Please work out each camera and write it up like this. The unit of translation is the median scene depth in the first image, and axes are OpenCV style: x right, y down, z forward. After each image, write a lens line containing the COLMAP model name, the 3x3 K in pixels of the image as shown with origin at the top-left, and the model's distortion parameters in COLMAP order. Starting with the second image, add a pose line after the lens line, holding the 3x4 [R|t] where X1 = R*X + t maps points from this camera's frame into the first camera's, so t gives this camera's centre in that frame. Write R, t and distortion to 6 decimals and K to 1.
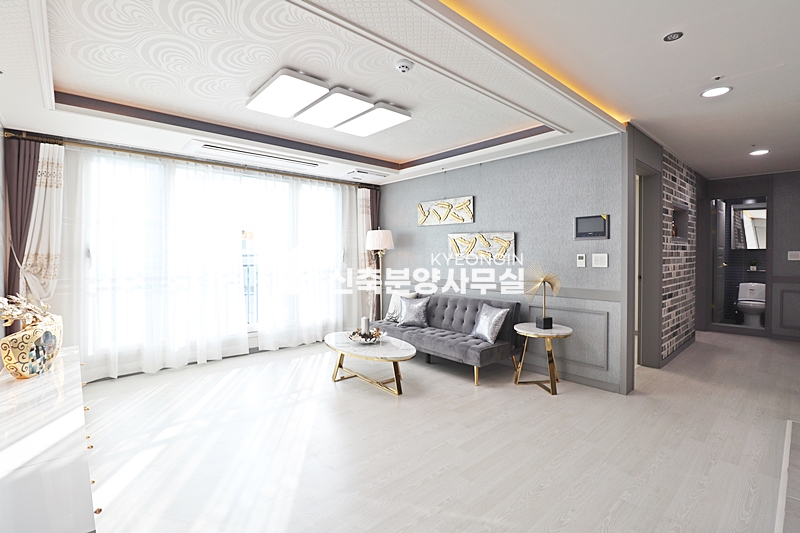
lens RADIAL K [[370.7, 0, 403.3], [0, 370.7, 264.5], [0, 0, 1]] dist [-0.007363, -0.004243]
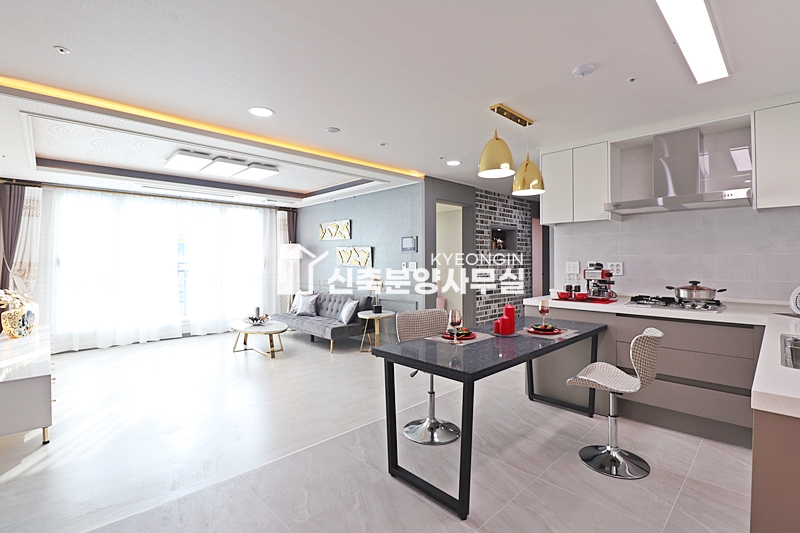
lens RADIAL K [[370.7, 0, 402.7], [0, 370.7, 264.7], [0, 0, 1]] dist [-0.007363, -0.004243]
pose [[0.999392, -0.000352, 0.034864, 0.434160], [0.001054, 0.999797, -0.020098, 0.010625], [-0.034850, 0.020123, 0.999190, -0.473807]]
